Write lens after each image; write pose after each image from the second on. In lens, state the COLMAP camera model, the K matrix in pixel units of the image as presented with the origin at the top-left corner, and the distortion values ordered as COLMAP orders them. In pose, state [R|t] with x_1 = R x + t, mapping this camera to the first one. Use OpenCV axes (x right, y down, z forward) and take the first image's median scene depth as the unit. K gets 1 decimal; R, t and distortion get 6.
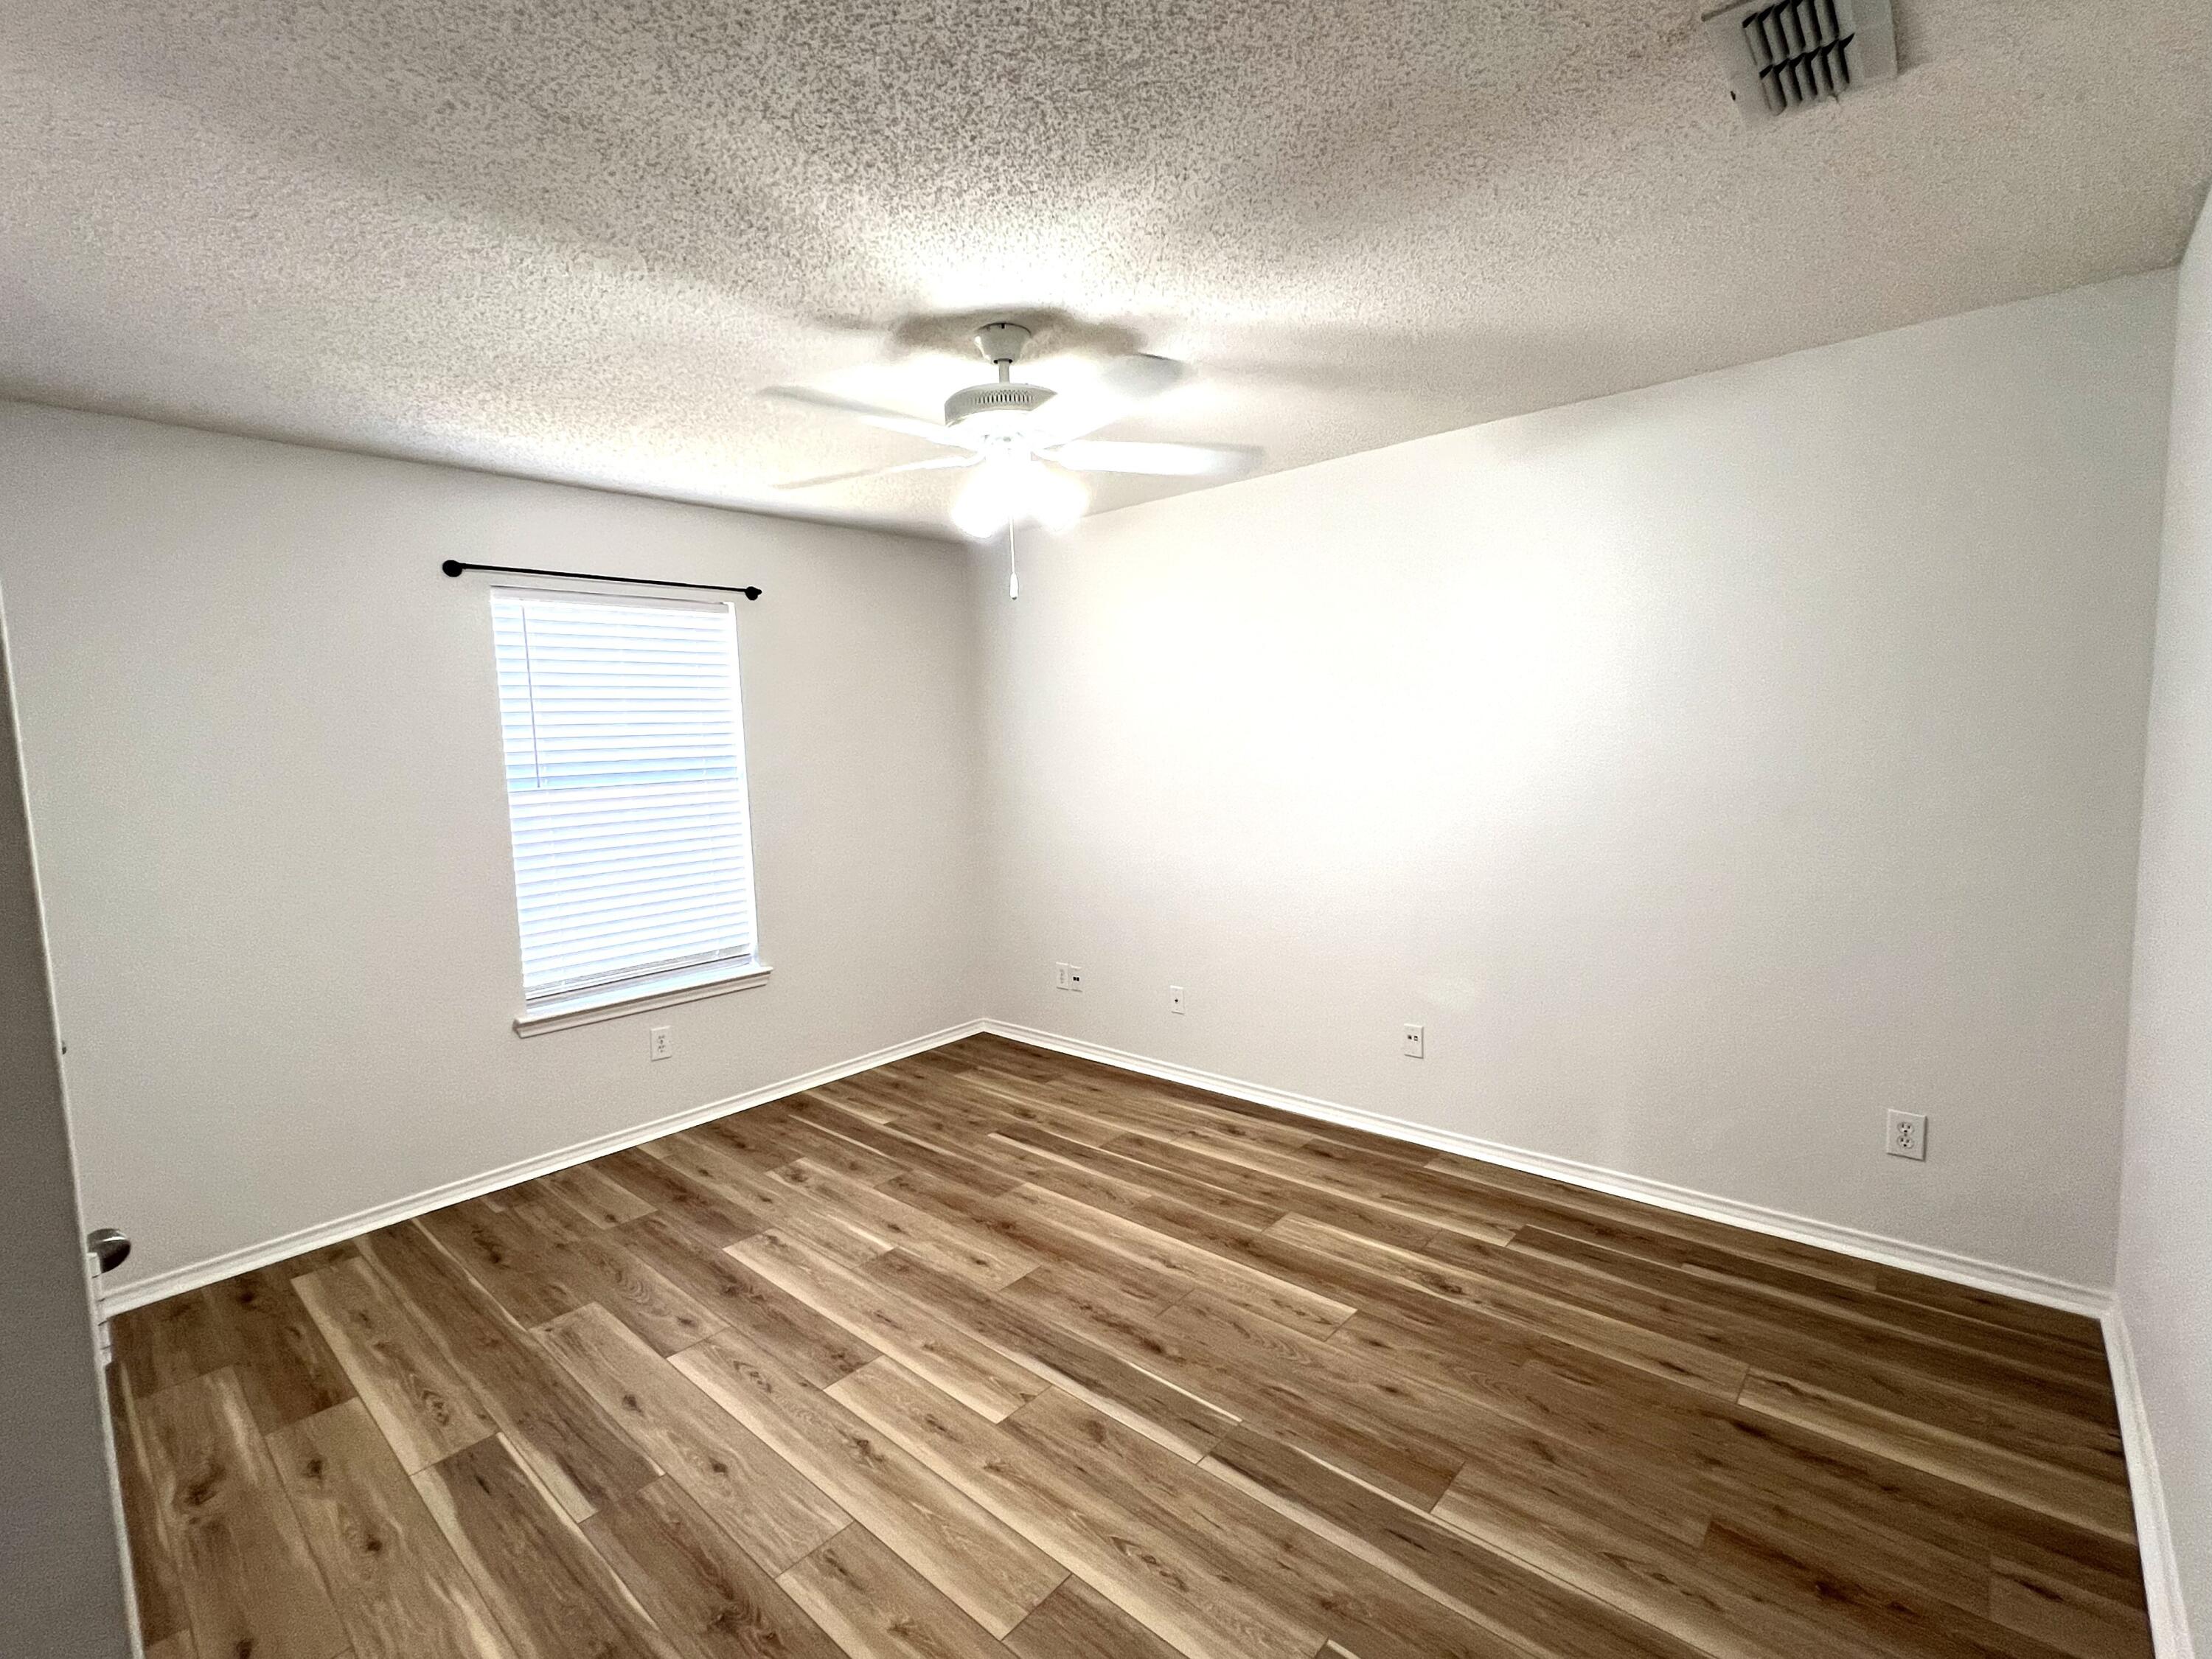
lens RADIAL K [[995.3, 0, 1098.6], [0, 995.3, 823.2], [0, 0, 1]] dist [-0.000324, 0.000367]
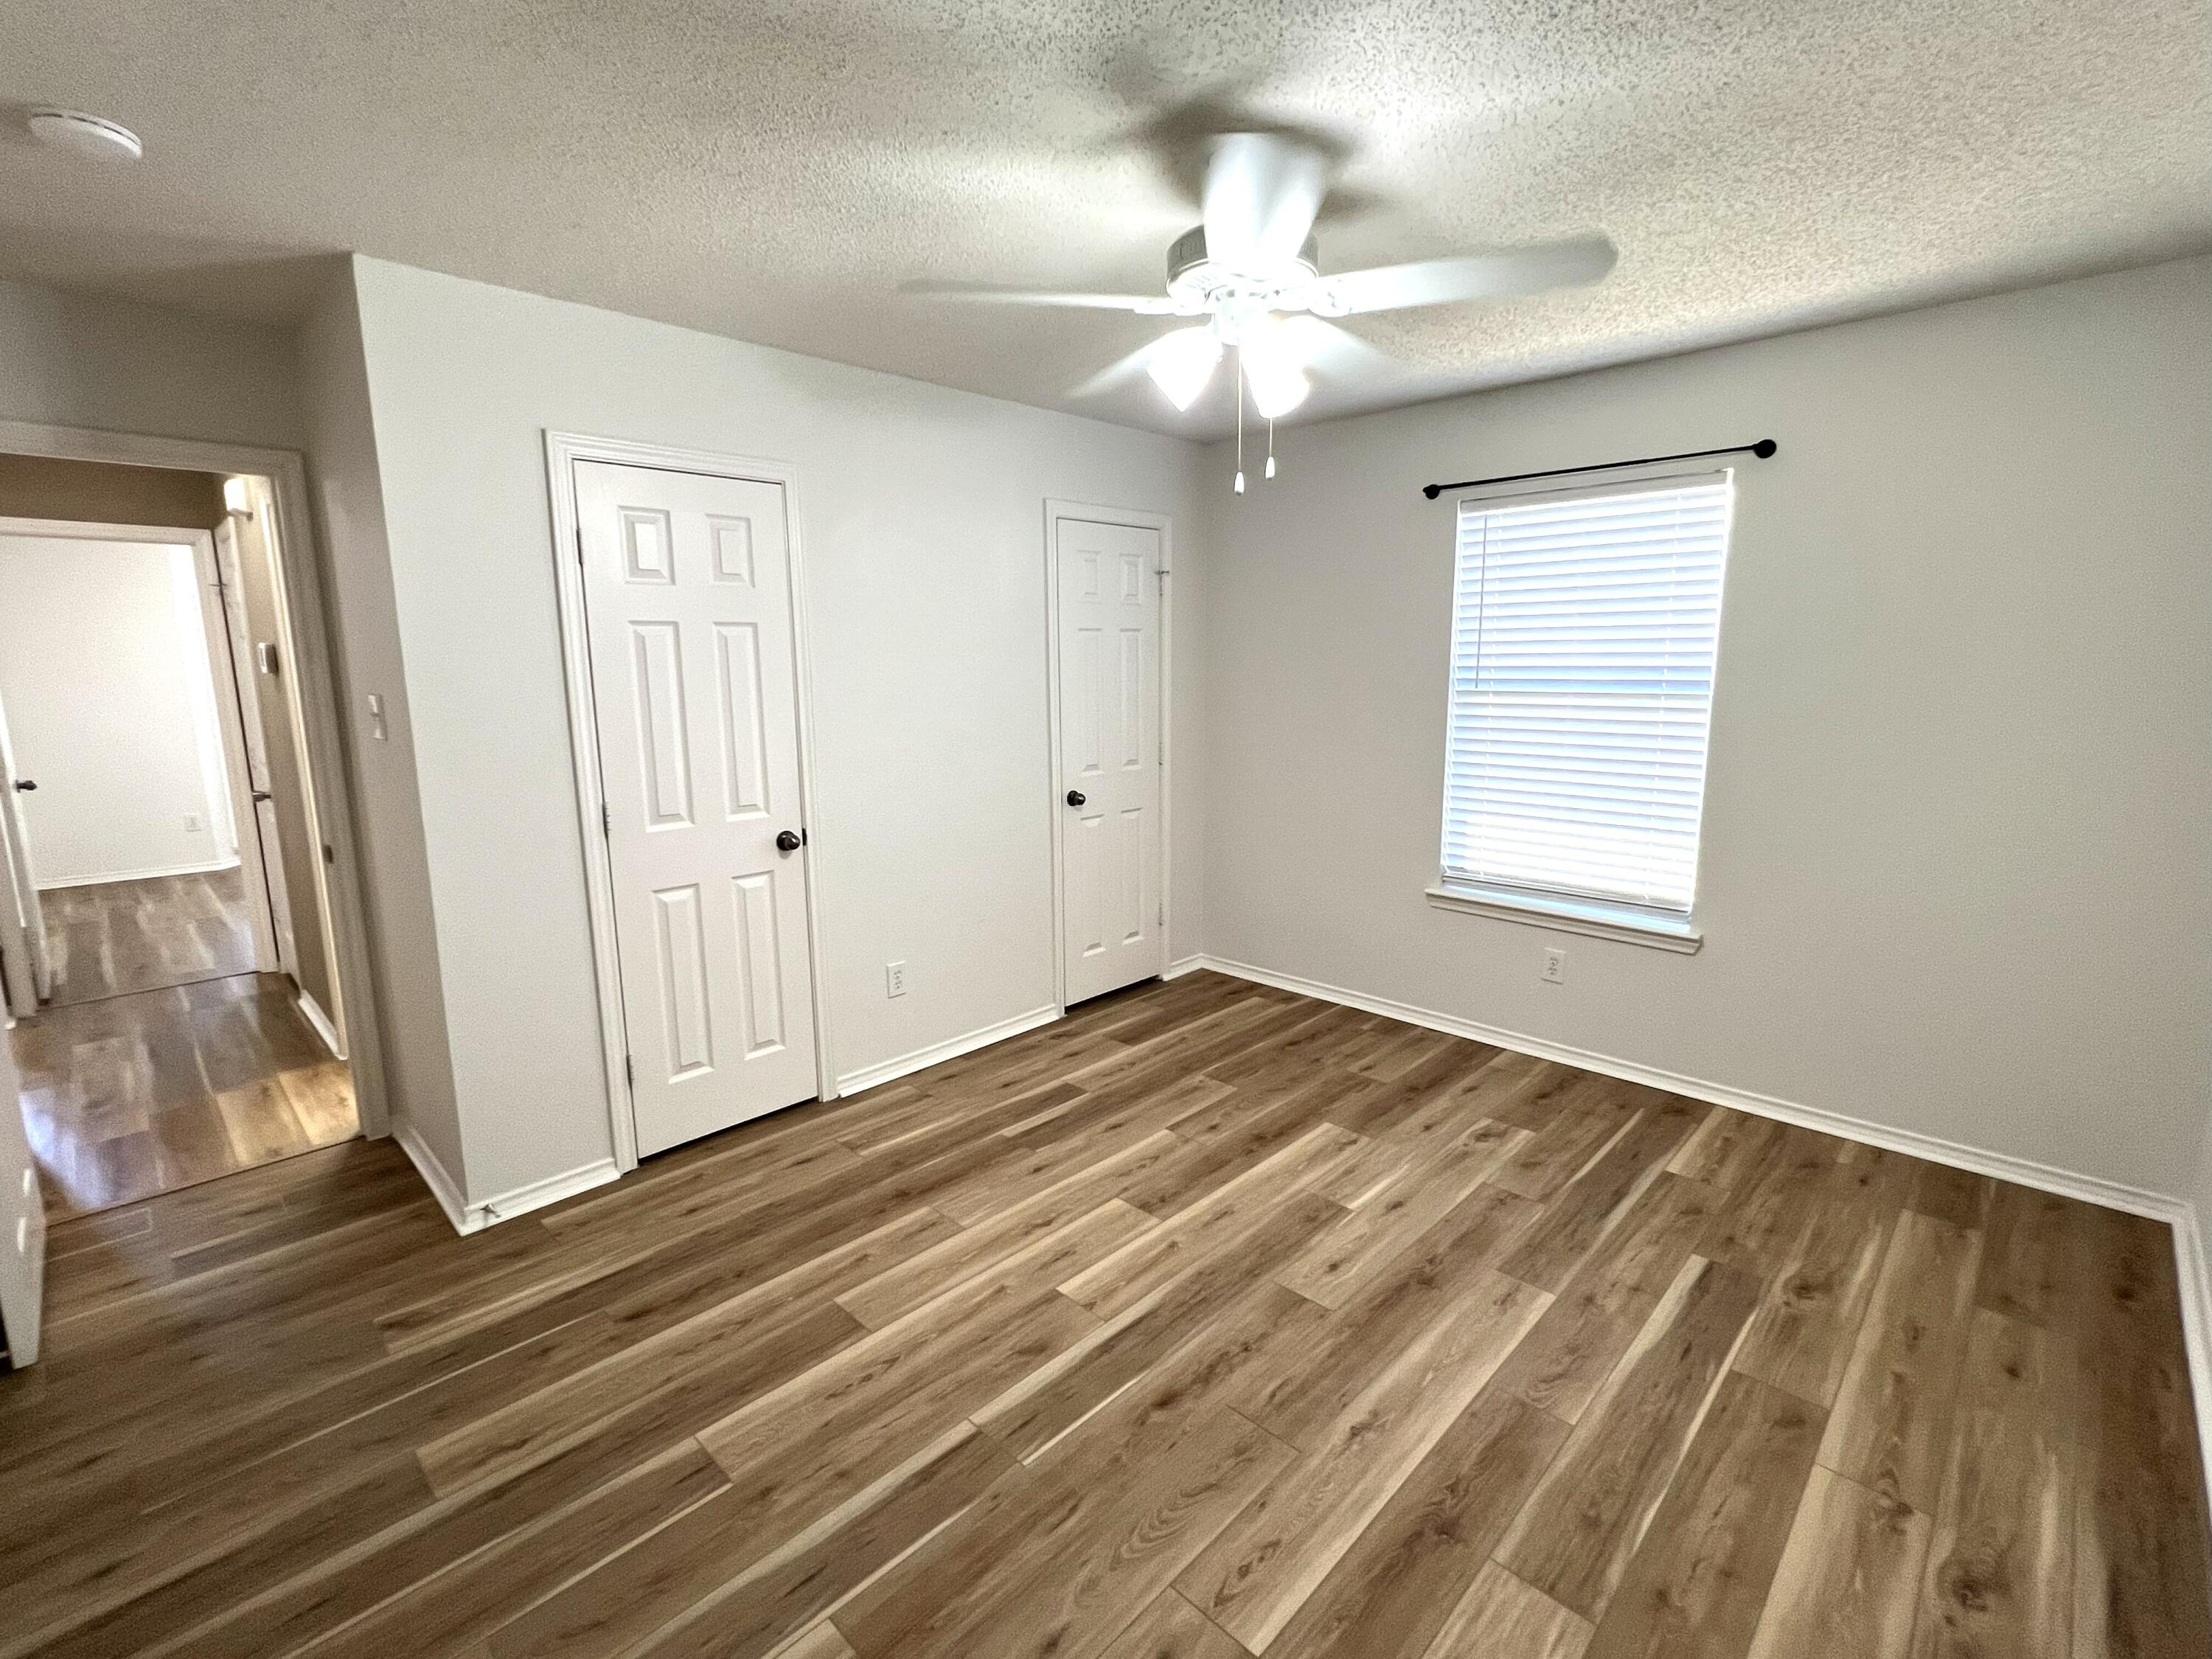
lens RADIAL K [[999.7, 0, 1106.0], [0, 999.7, 829.5], [0, 0, 1]] dist [-0.000075, -0.000003]
pose [[-0.034659, 0.207175, -0.977690, 0.628538], [-0.080650, 0.974507, 0.209359, -0.094483], [0.996140, 0.086107, -0.017067, 0.738056]]
